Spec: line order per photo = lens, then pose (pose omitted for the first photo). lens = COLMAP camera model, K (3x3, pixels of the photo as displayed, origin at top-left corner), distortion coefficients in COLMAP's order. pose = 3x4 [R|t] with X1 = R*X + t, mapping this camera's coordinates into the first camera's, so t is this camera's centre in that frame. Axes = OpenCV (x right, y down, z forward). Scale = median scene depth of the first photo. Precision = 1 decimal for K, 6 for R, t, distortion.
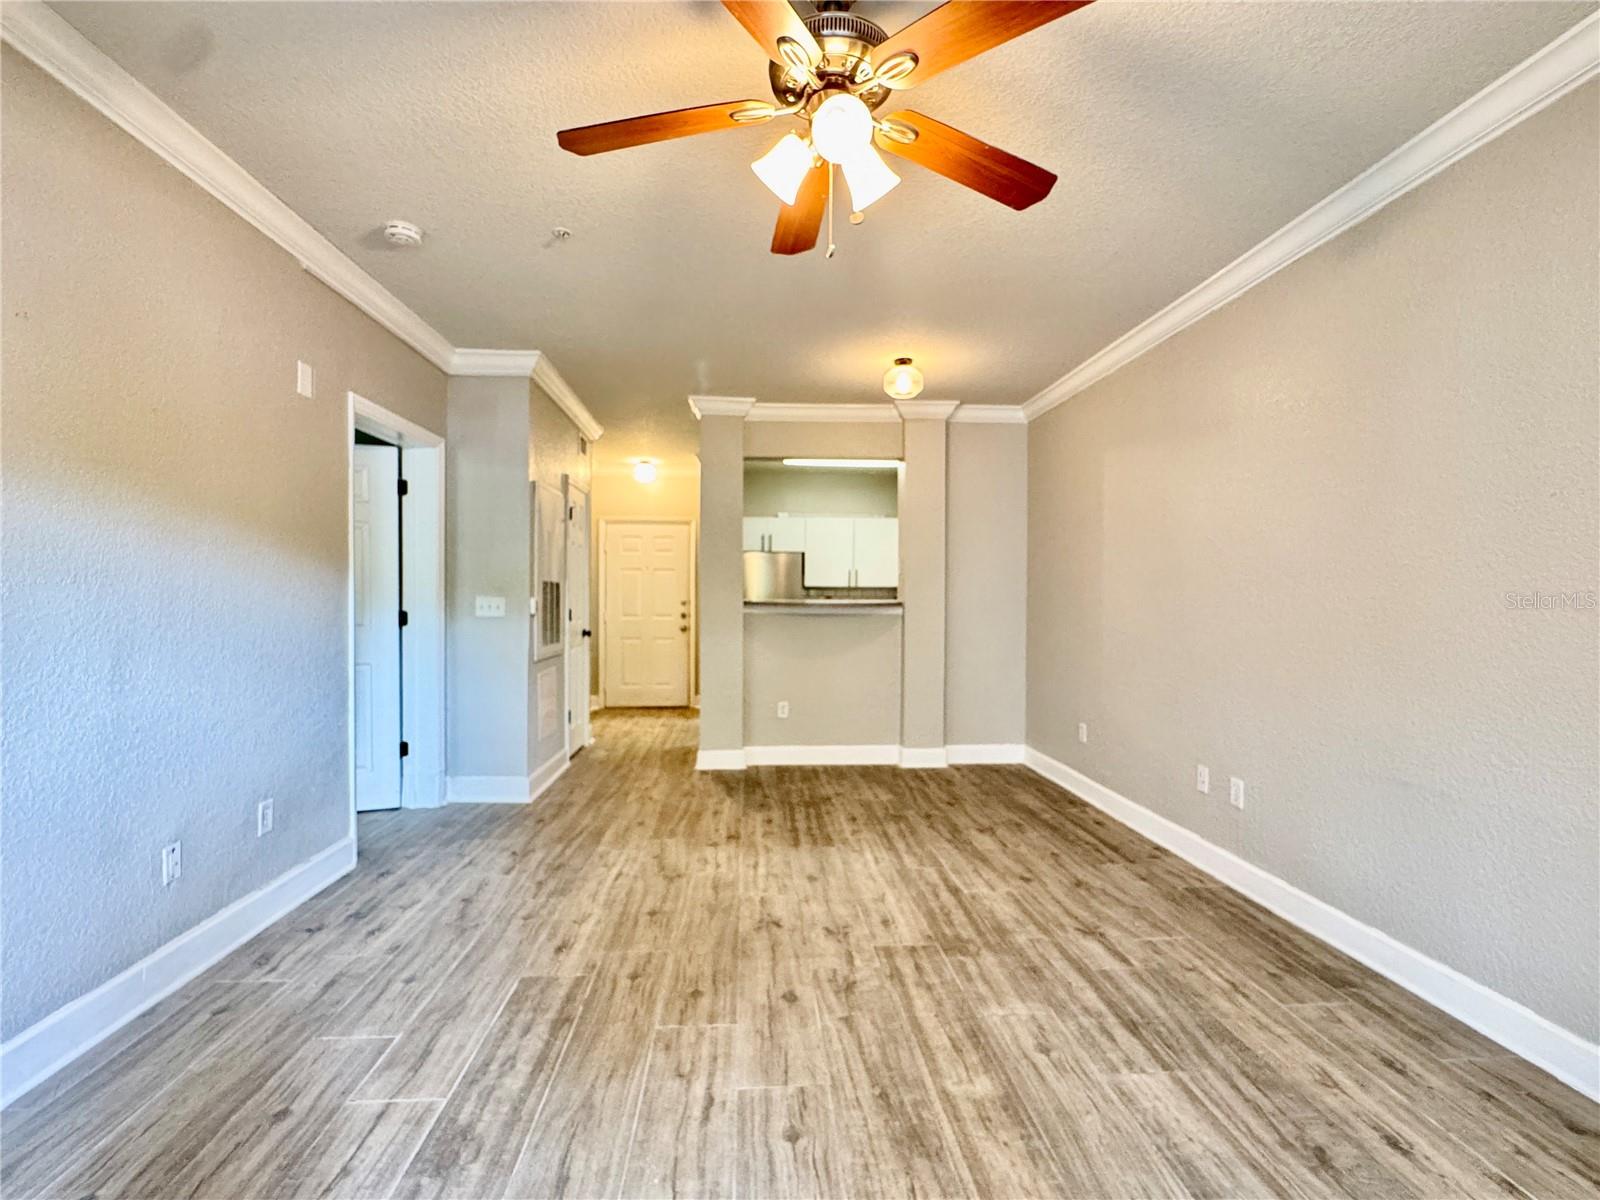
lens RADIAL K [[746.8, 0, 800.0], [0, 746.8, 600.0], [0, 0, 1]] dist [-0.003199, -0.000705]
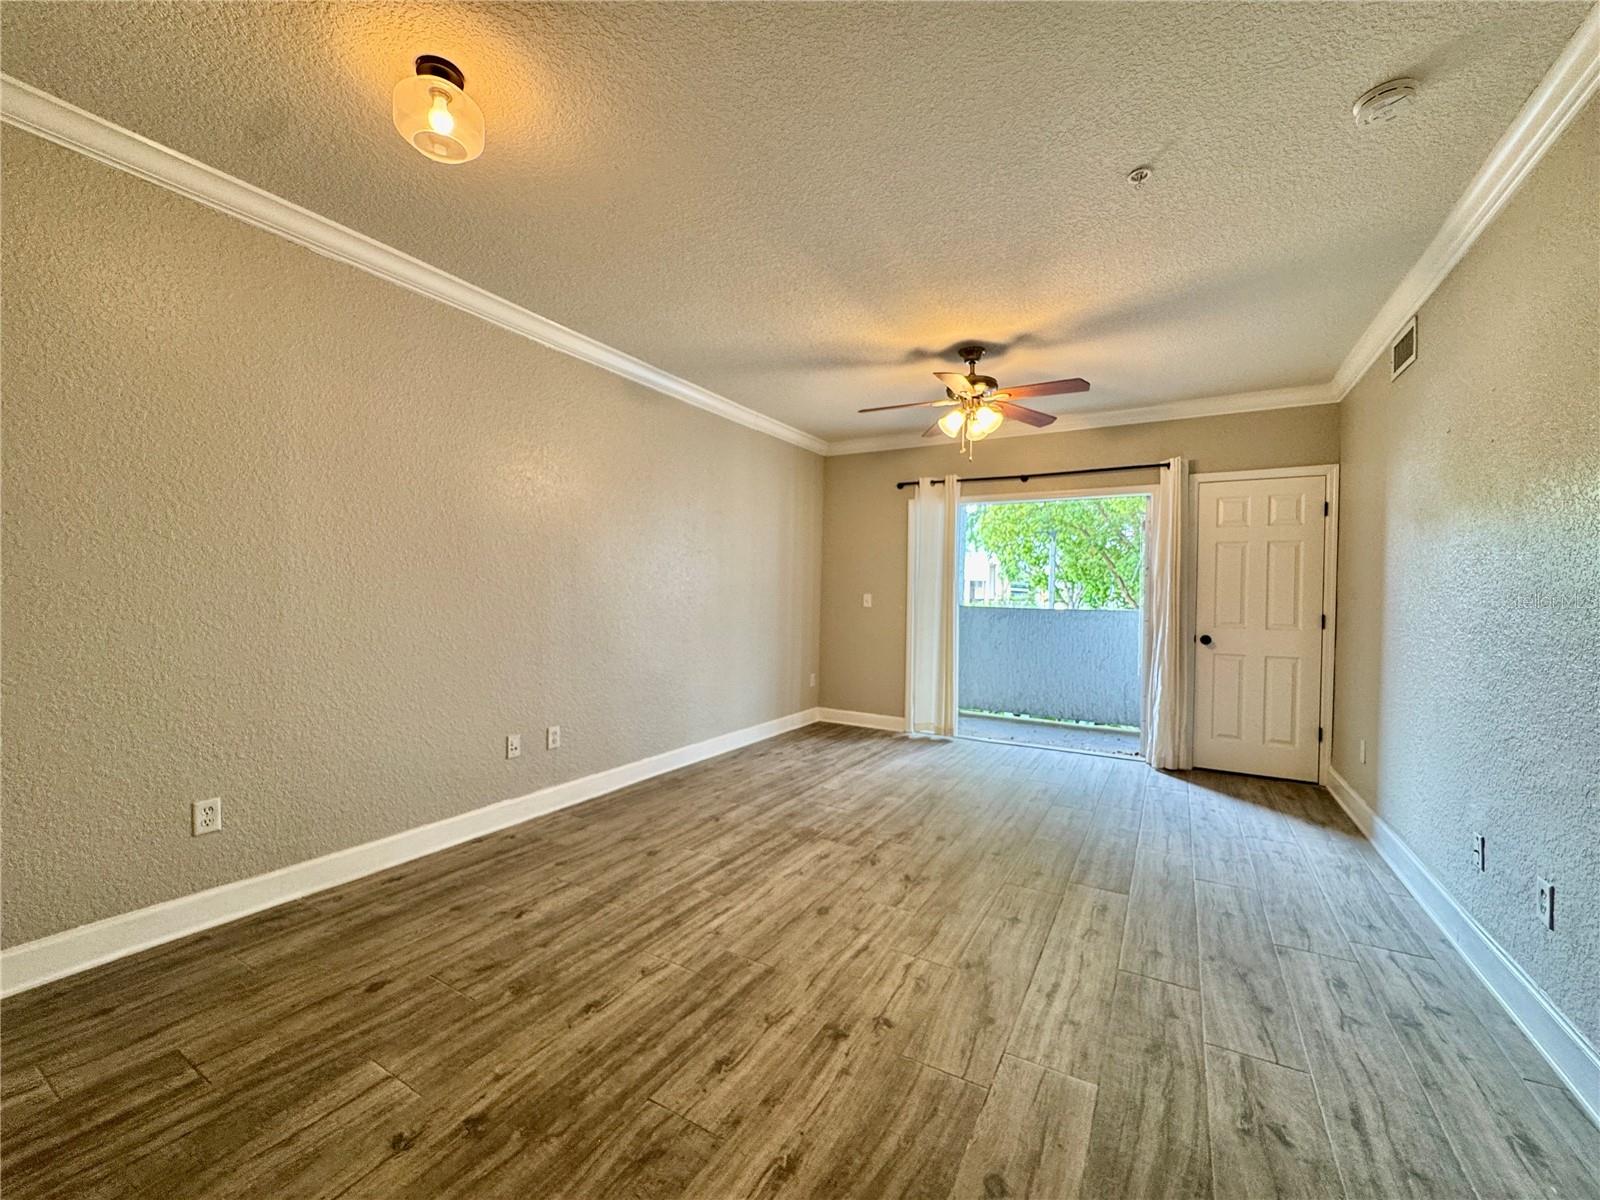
lens RADIAL K [[643.8, 0, 799.2], [0, 643.8, 600.2], [0, 0, 1]] dist [-0.005439, 0.000802]
pose [[-0.824264, -0.026177, 0.565600, -0.495799], [-0.020936, 0.999657, 0.015755, -0.007624], [-0.565818, 0.001145, -0.824530, 2.136177]]
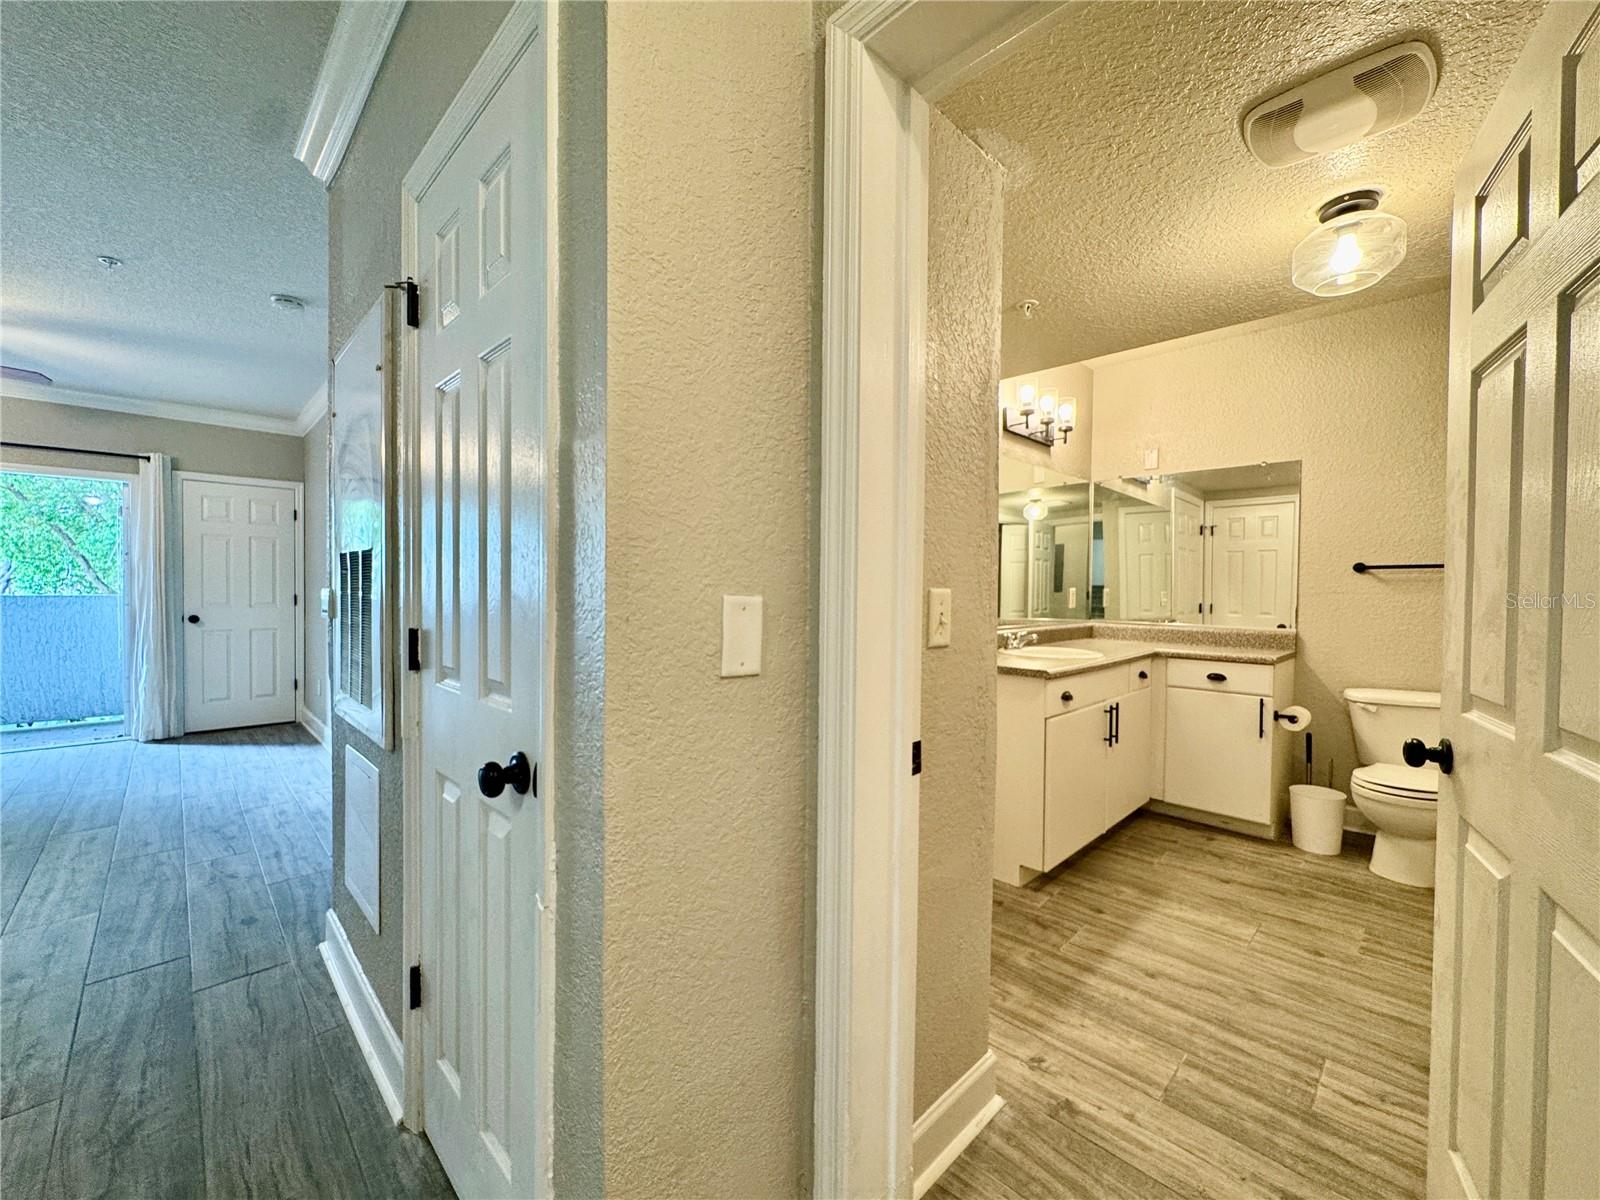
lens RADIAL K [[643.8, 0, 799.2], [0, 643.8, 600.2], [0, 0, 1]] dist [-0.005439, 0.000802]
pose [[-0.762042, -0.002166, -0.647524, -0.567937], [-0.015272, 0.999776, 0.014629, -0.011630], [0.647348, 0.021037, -0.761905, 2.827948]]
